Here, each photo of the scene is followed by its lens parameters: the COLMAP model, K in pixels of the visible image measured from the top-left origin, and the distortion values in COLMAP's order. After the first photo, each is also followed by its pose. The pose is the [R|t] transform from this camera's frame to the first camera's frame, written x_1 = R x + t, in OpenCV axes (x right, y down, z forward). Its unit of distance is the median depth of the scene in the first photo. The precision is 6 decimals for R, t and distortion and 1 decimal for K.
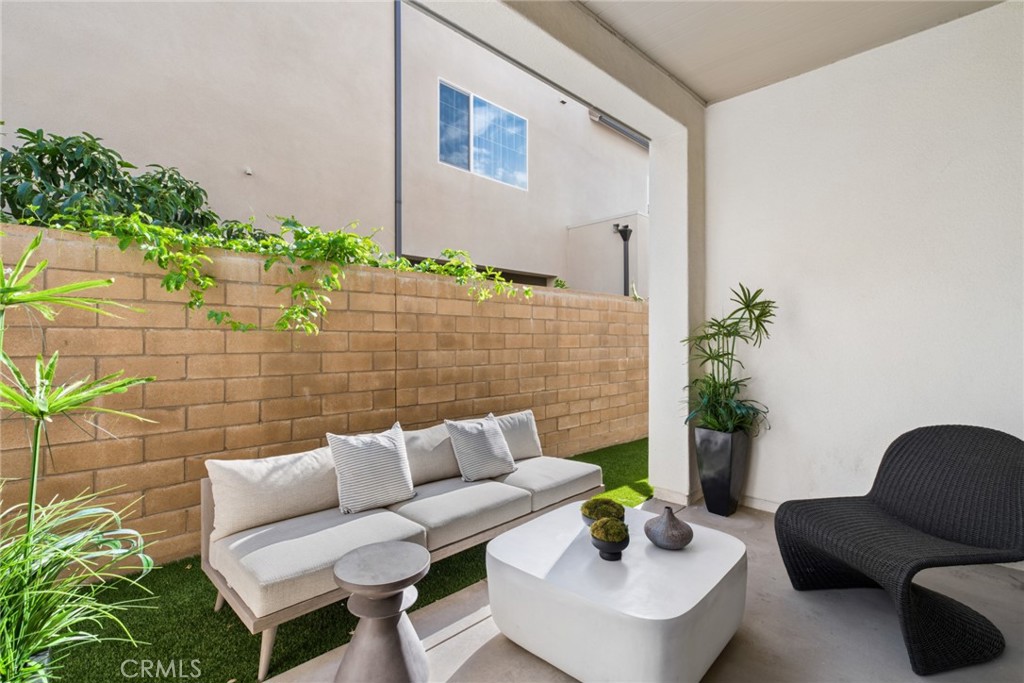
lens RADIAL K [[470.1, 0, 512.8], [0, 470.1, 339.2], [0, 0, 1]] dist [0.000225, -0.002019]
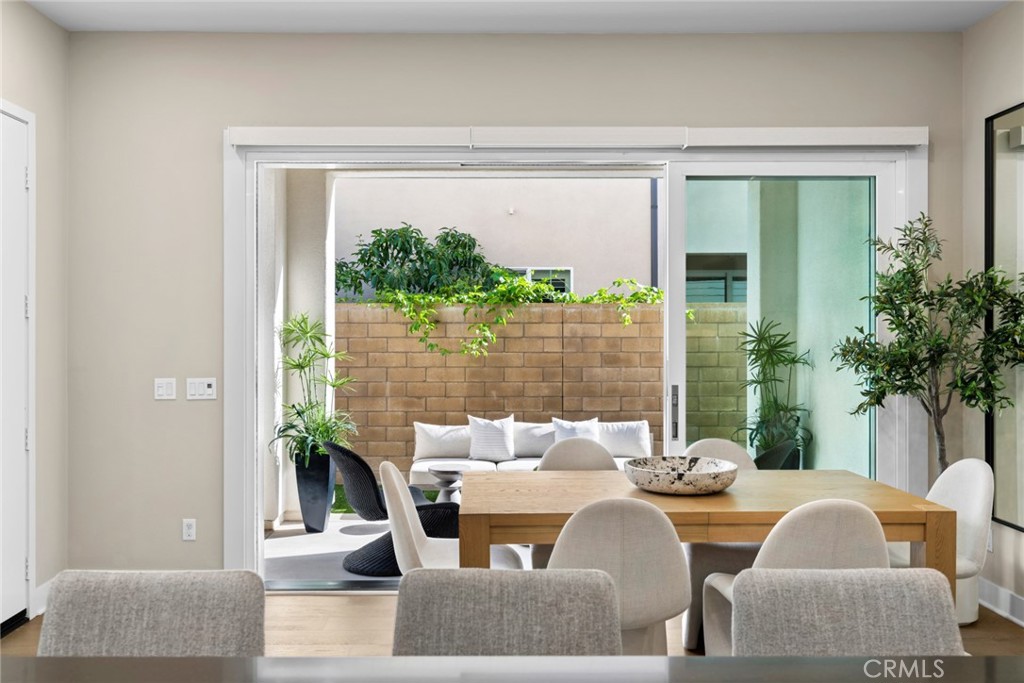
lens RADIAL K [[832.9, 0, 477.2], [0, 832.9, 329.5], [0, 0, 1]] dist [-0.004474, 0.001414]
pose [[0.708619, -0.001813, -0.705589, 1.273589], [0.002657, 0.999996, 0.000099, -0.084120], [0.705586, -0.001944, 0.708621, -0.823994]]
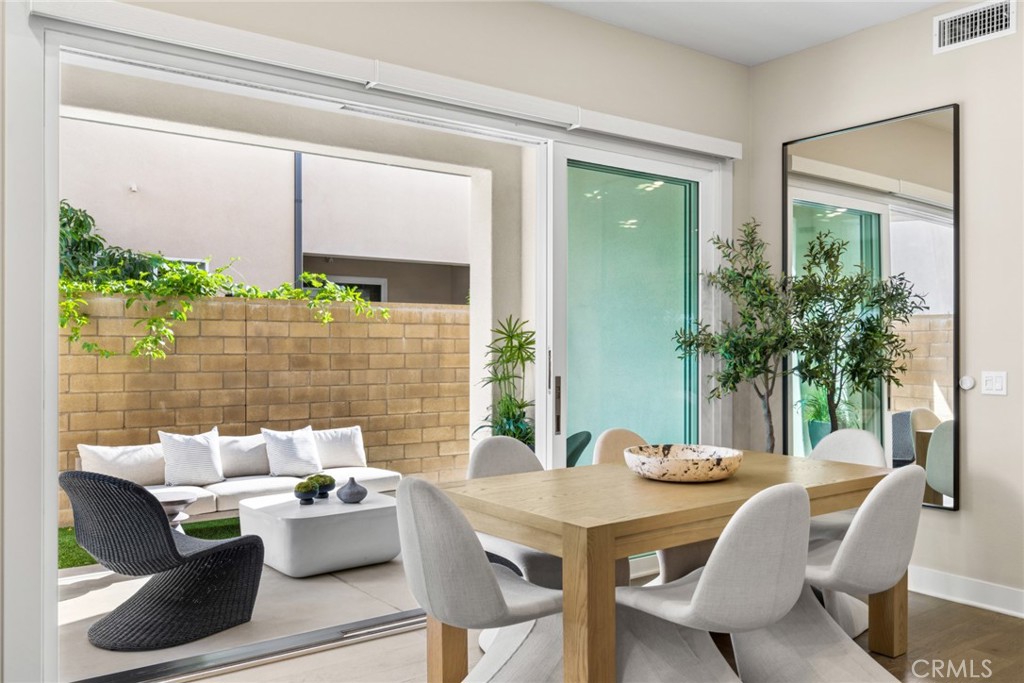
lens RADIAL K [[832.9, 0, 514.2], [0, 832.9, 347.2], [0, 0, 1]] dist [-0.004474, 0.001414]
pose [[0.989679, 0.003672, -0.143252, 0.708256], [-0.002930, 0.999981, 0.005392, -0.047420], [0.143269, -0.004917, 0.989672, -0.915679]]
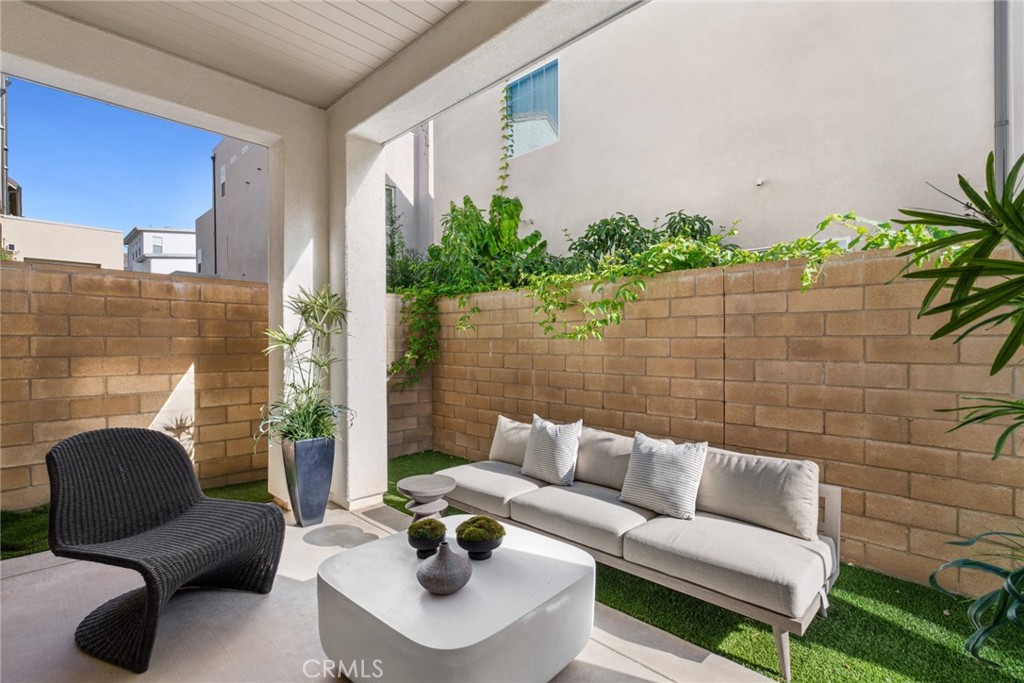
lens RADIAL K [[470.1, 0, 503.4], [0, 470.1, 342.9], [0, 0, 1]] dist [0.000225, -0.002019]
pose [[0.013813, -0.002864, -0.999900, 0.673352], [-0.002463, 0.999993, -0.002899, -0.001154], [0.999902, 0.002503, 0.013805, 0.619905]]
